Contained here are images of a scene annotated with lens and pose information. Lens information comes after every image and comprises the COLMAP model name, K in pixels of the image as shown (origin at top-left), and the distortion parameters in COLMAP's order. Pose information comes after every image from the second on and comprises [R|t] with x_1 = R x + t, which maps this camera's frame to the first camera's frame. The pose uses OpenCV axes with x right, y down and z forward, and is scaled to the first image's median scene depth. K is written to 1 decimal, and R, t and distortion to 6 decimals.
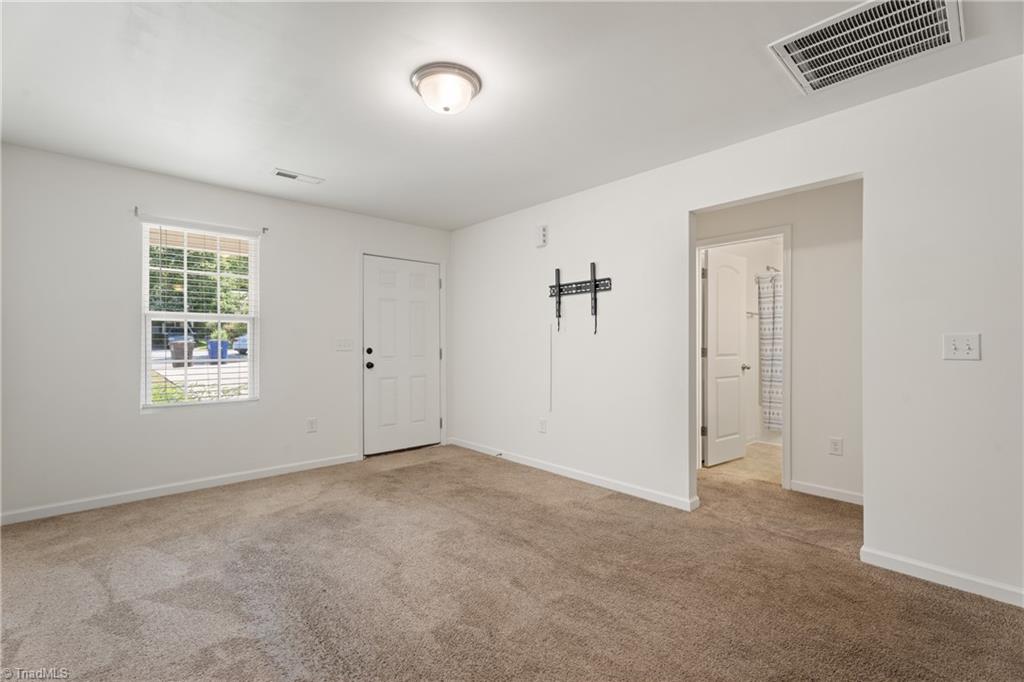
lens RADIAL K [[456.2, 0, 505.5], [0, 456.2, 343.8], [0, 0, 1]] dist [0.000672, -0.000008]
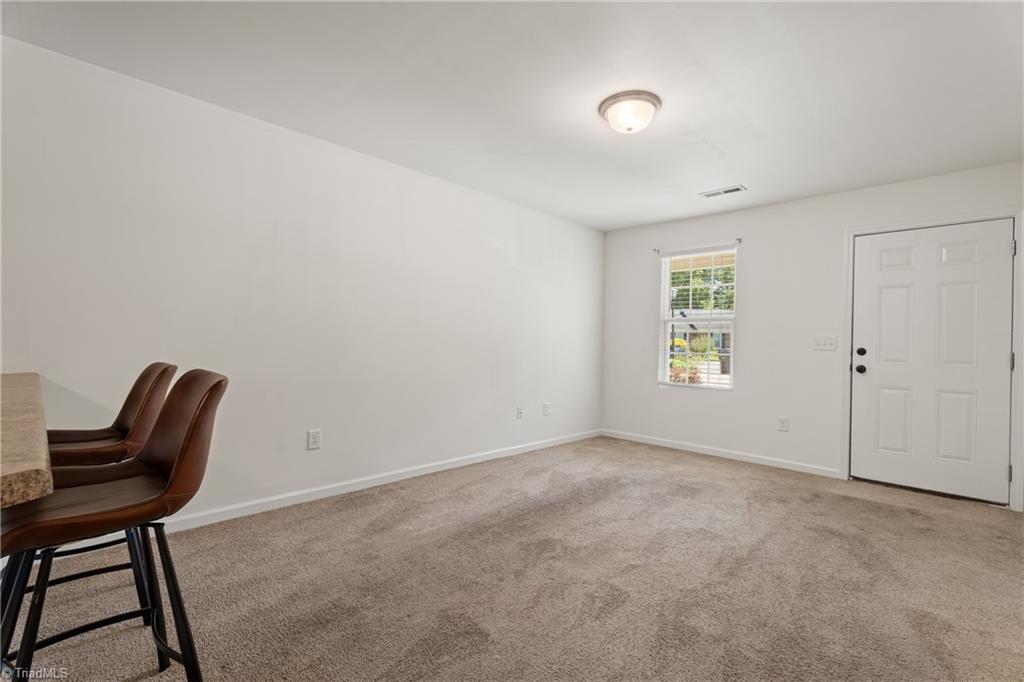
lens RADIAL K [[456.2, 0, 505.4], [0, 456.2, 339.8], [0, 0, 1]] dist [0.000672, -0.000008]
pose [[0.063849, -0.003347, -0.997954, 0.635512], [-0.027844, 0.999599, -0.005134, 0.020991], [0.997571, 0.028115, 0.063730, 0.399464]]
